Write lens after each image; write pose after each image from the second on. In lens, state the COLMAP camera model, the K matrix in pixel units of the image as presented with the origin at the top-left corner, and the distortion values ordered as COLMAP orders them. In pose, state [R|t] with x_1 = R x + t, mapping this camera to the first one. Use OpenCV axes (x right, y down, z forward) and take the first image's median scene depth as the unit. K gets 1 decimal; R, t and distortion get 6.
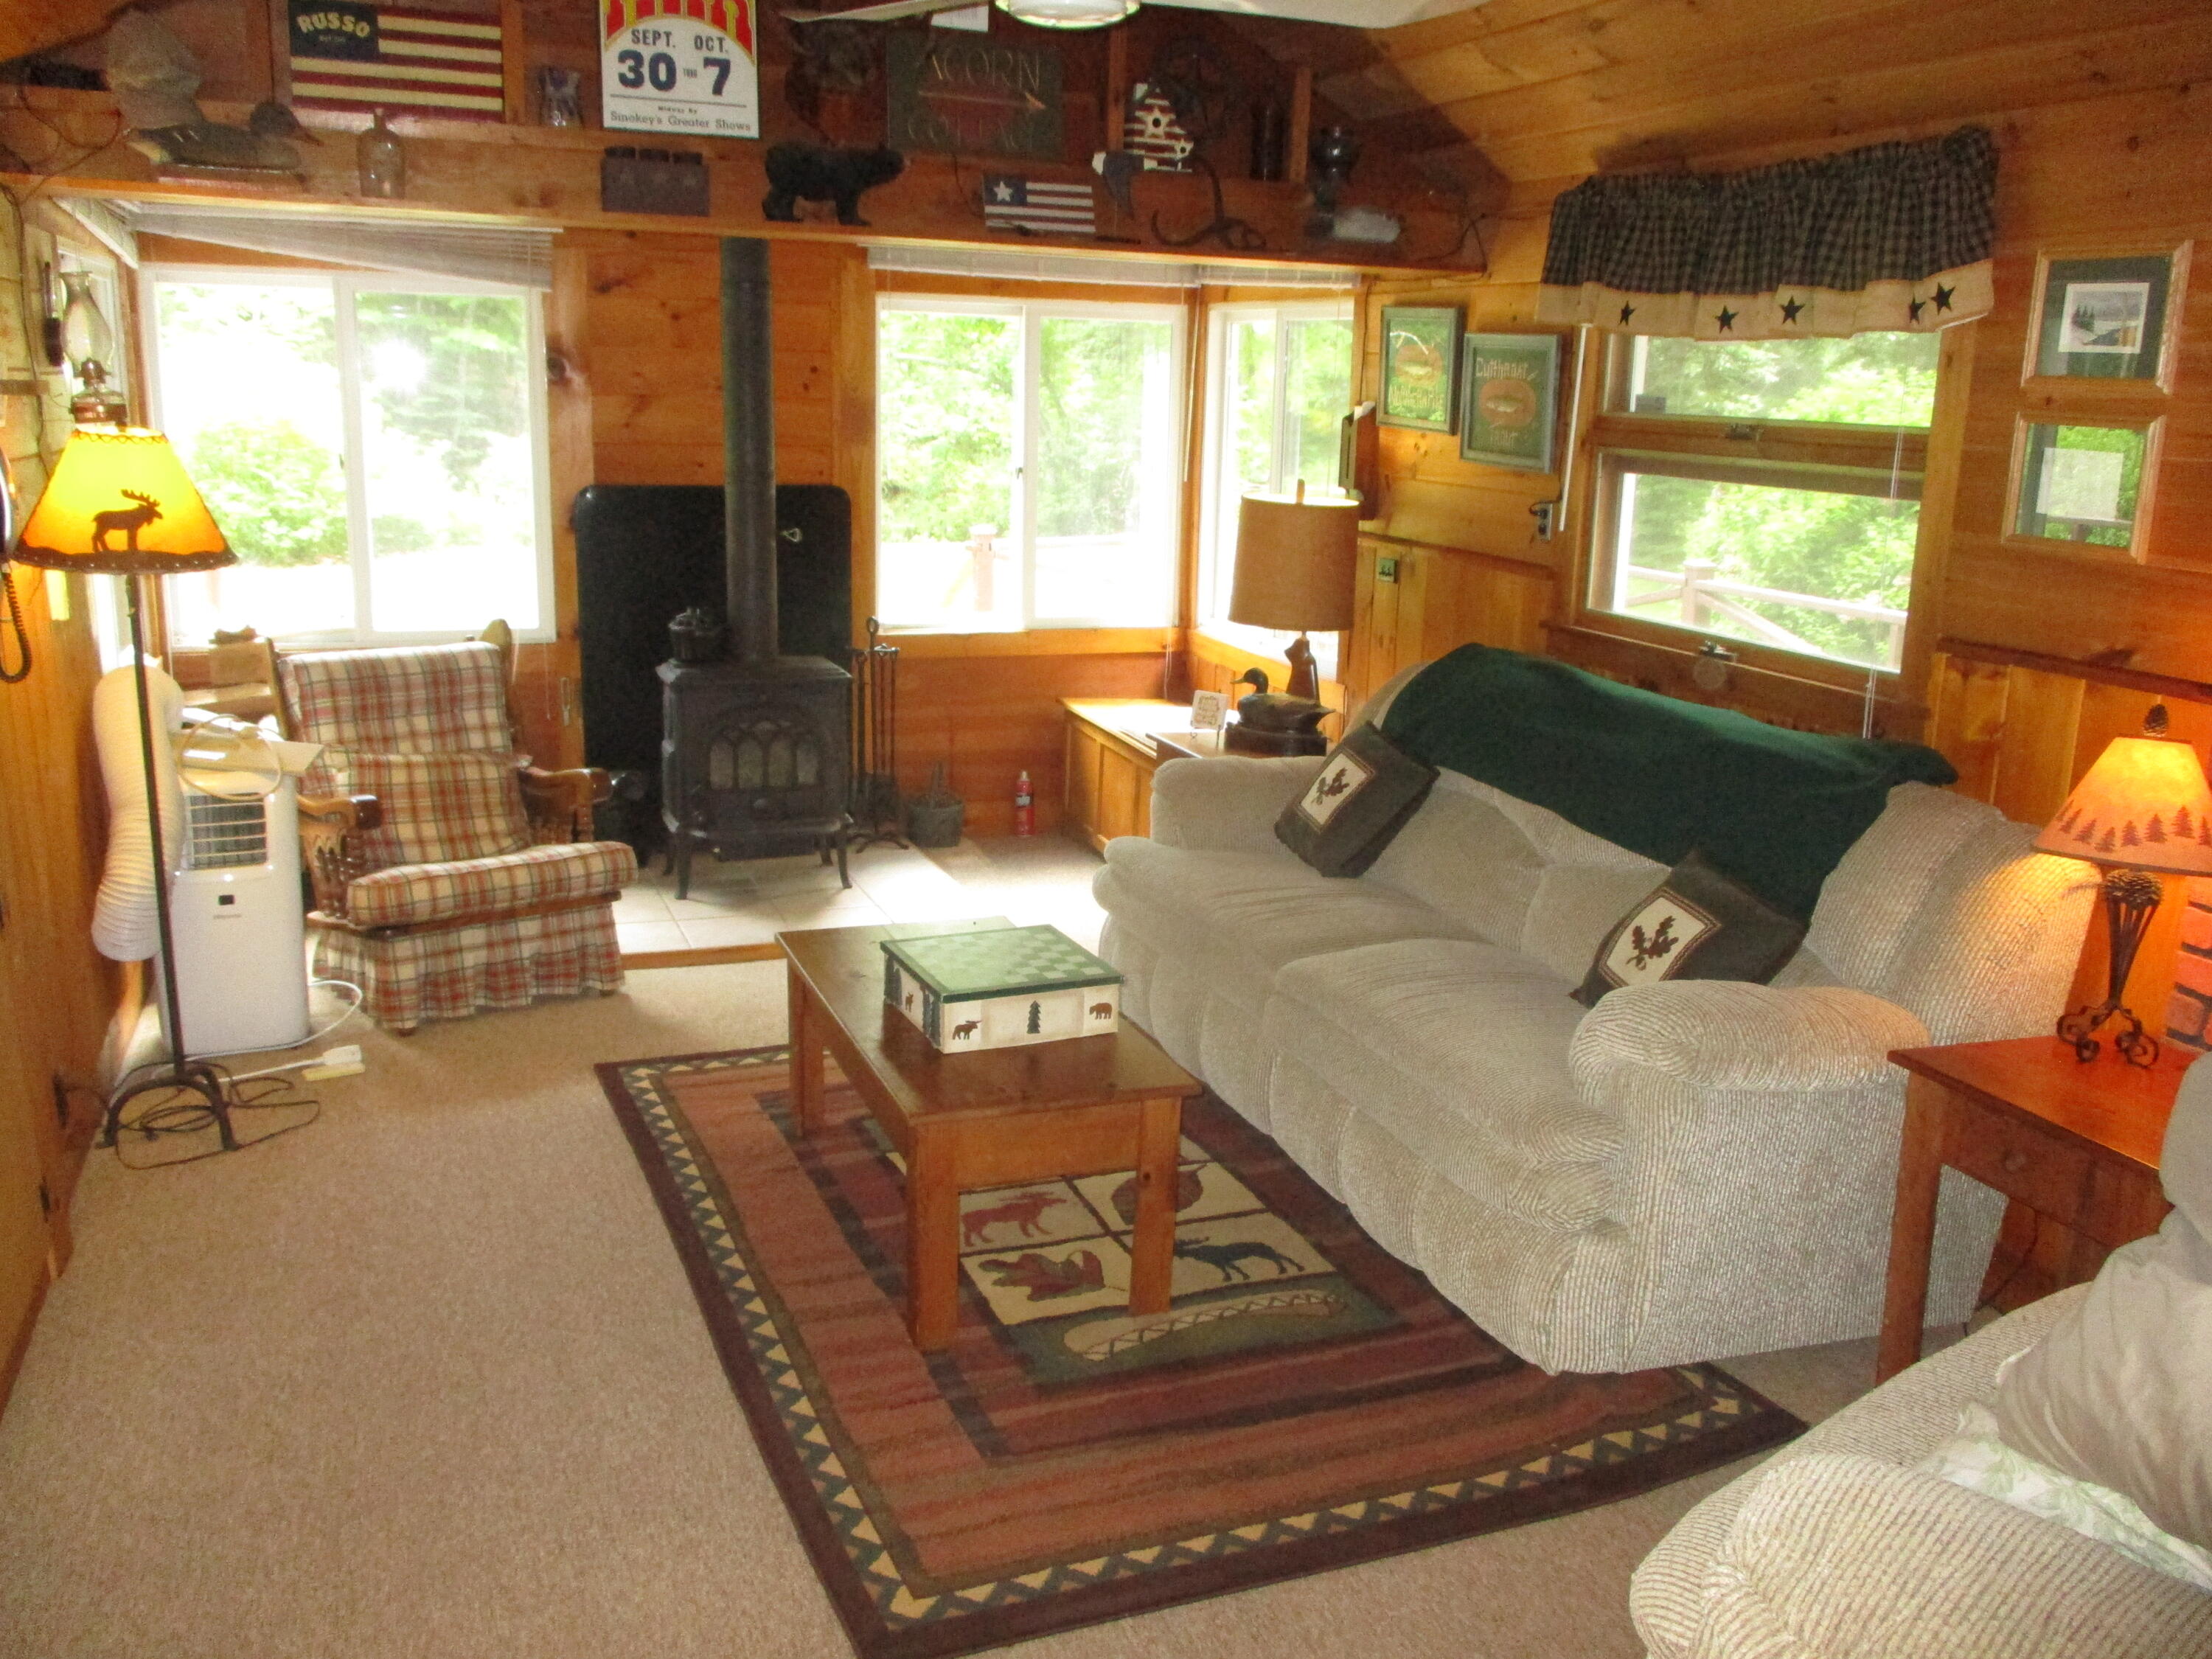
lens RADIAL K [[1835.5, 0, 1117.8], [0, 1835.5, 808.9], [0, 0, 1]] dist [-0.033679, 0.010231]
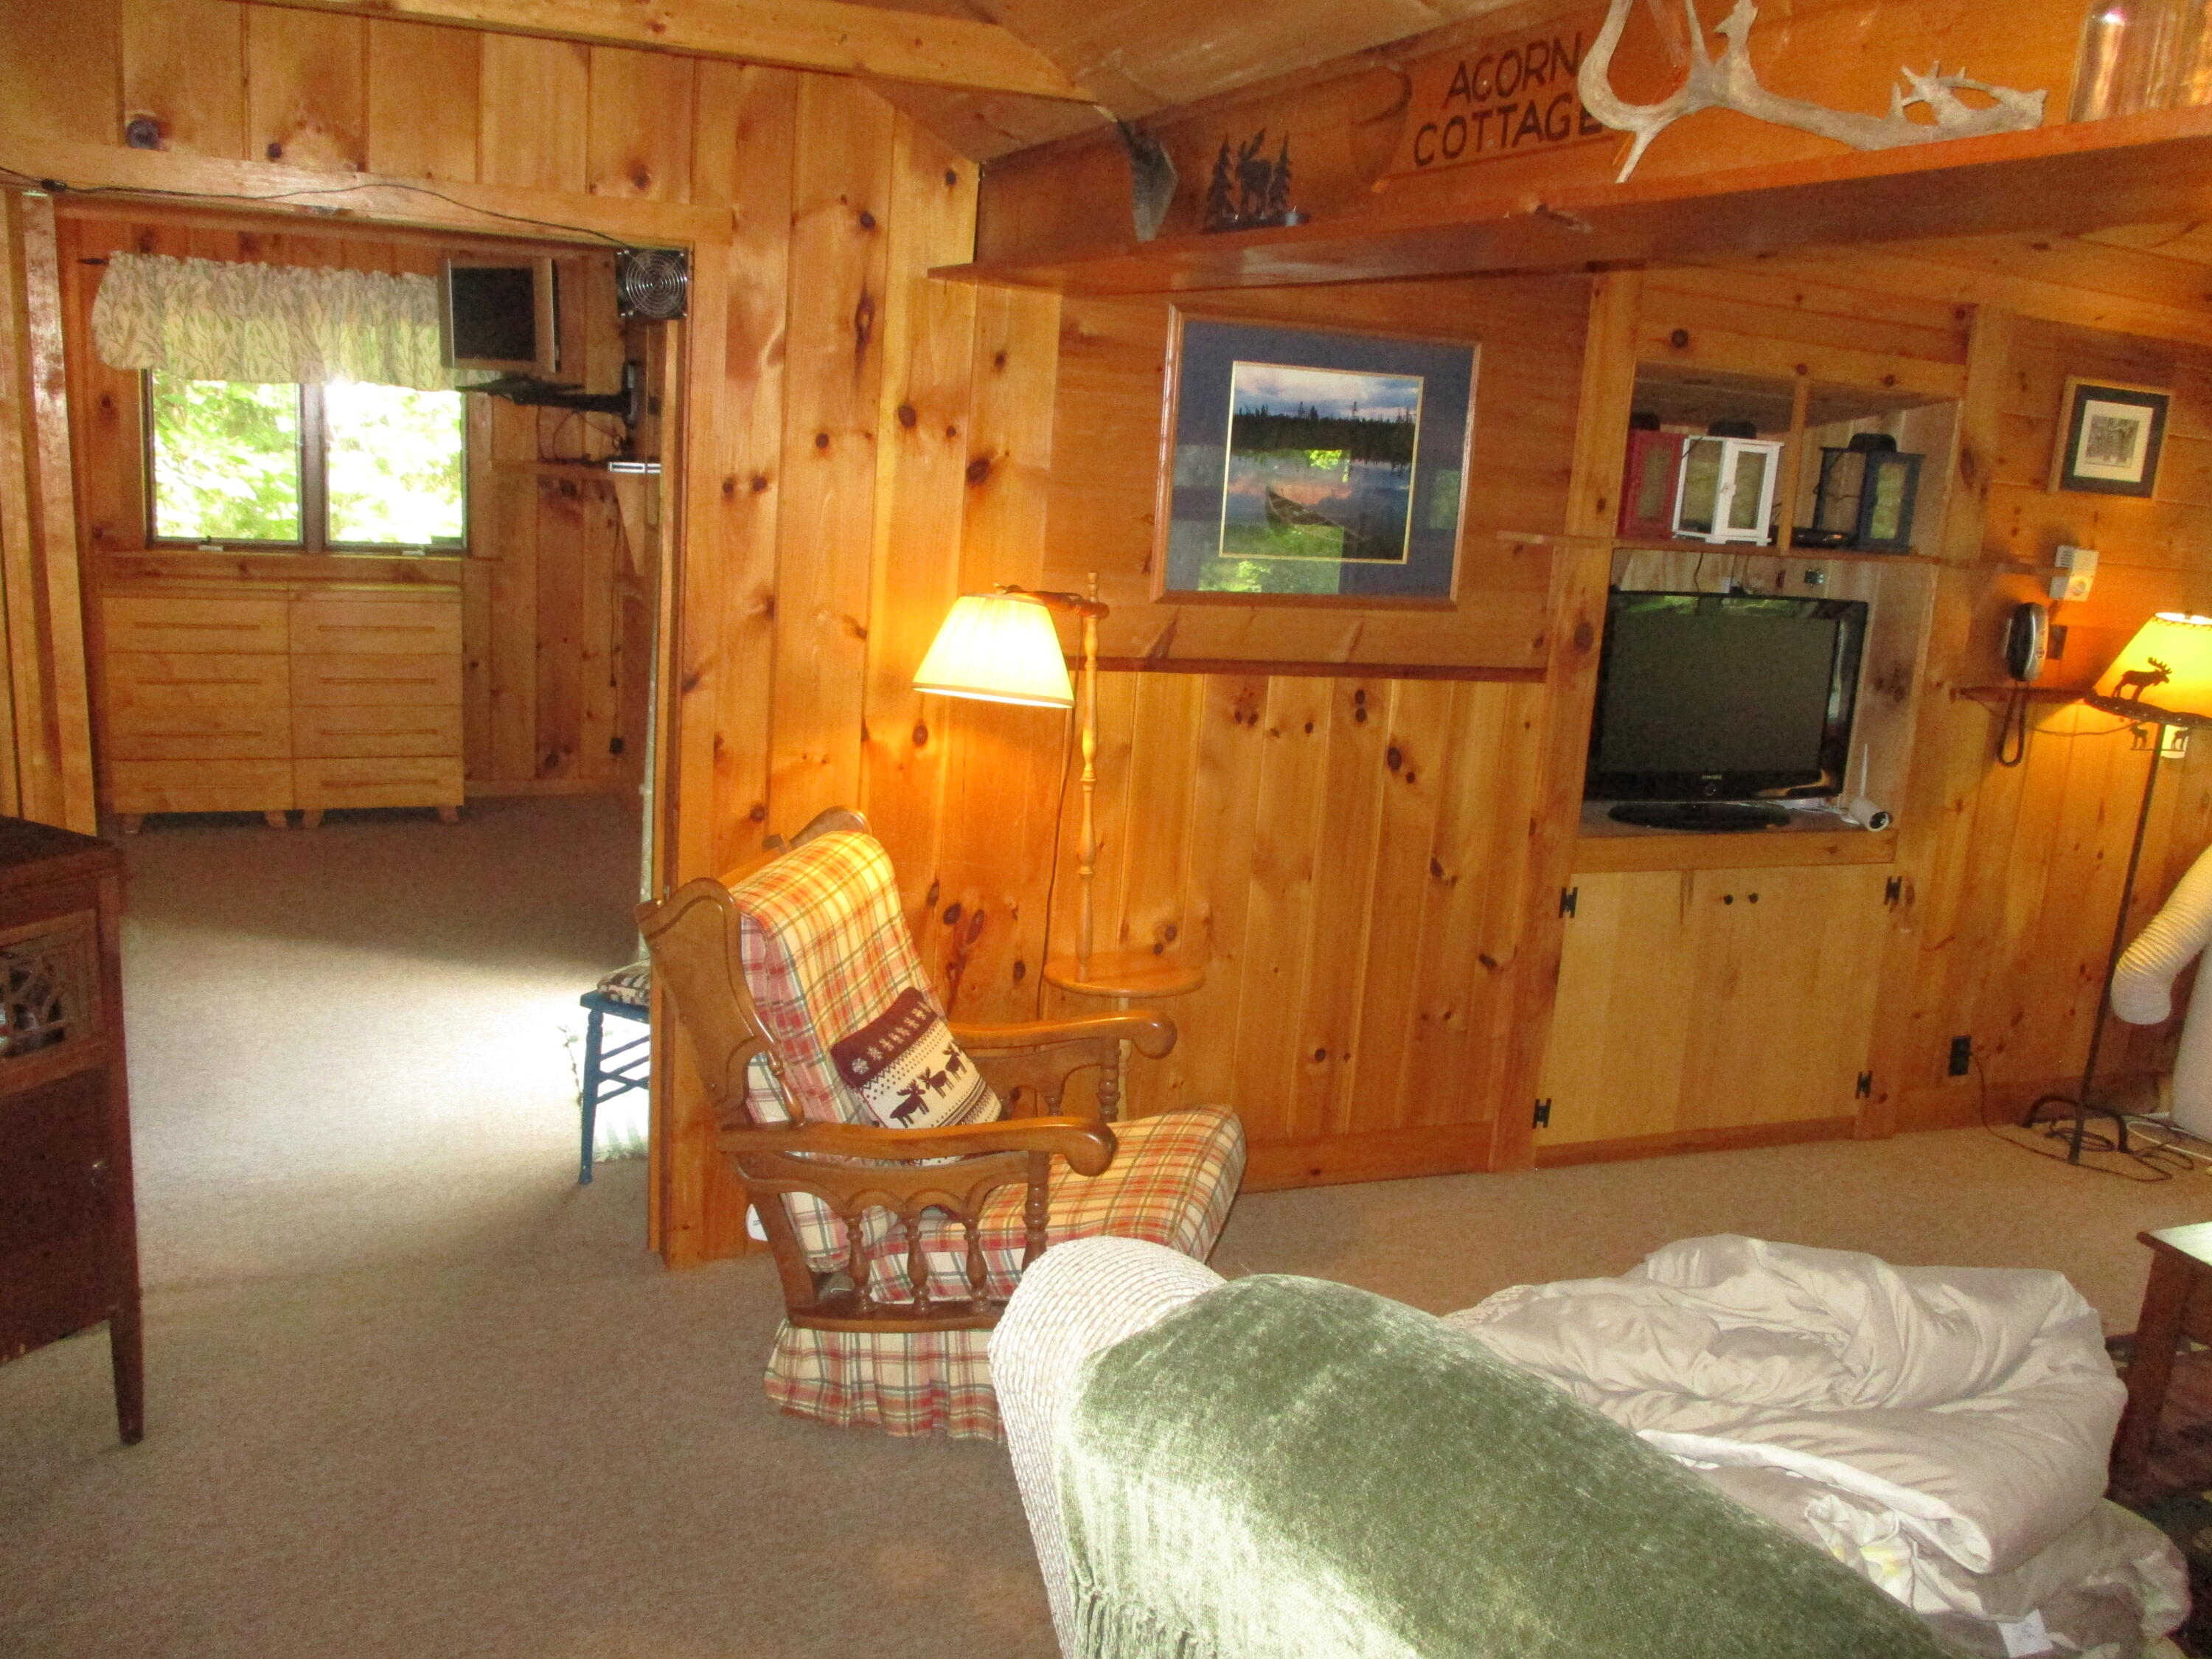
lens RADIAL K [[1835.5, 0, 1117.8], [0, 1835.5, 808.9], [0, 0, 1]] dist [-0.033679, 0.010231]
pose [[0.023724, 0.183521, -0.982729, 0.622869], [-0.314772, 0.934380, 0.166893, -0.042959], [0.948871, 0.305376, 0.079934, 0.157178]]
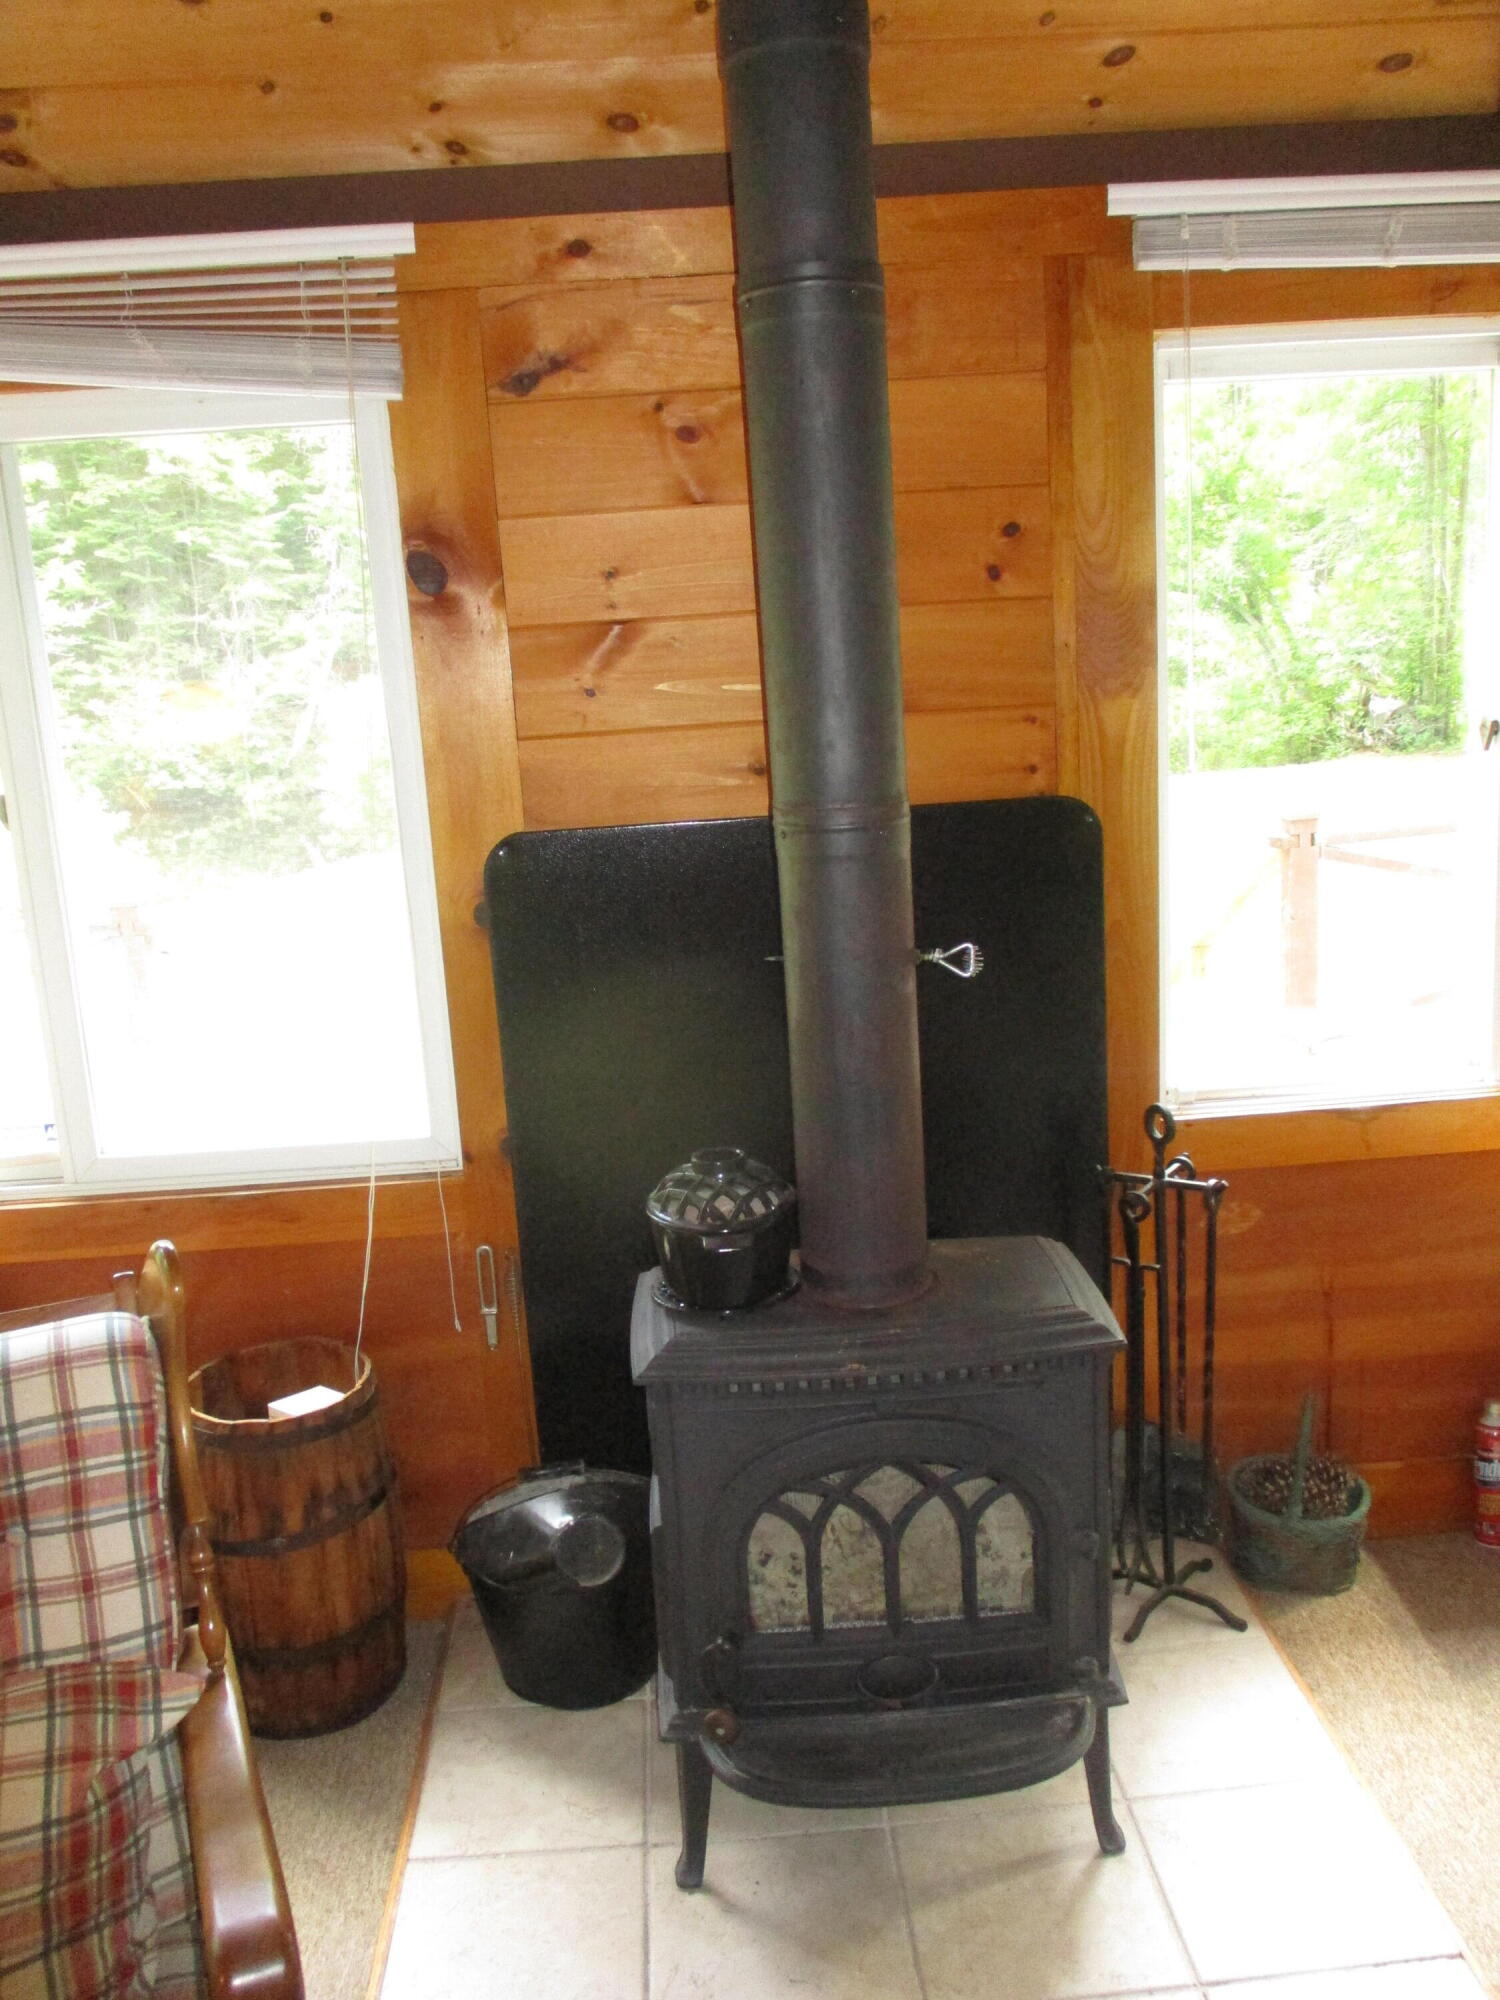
lens RADIAL K [[1659.6, 0, 738.3], [0, 1659.6, 1007.6], [0, 0, 1]] dist [-0.033679, 0.010231]
pose [[0.944169, -0.011726, -0.329254, -0.141363], [0.011683, 0.999930, -0.002110, -0.180766], [0.329255, -0.001854, 0.944239, 0.867617]]
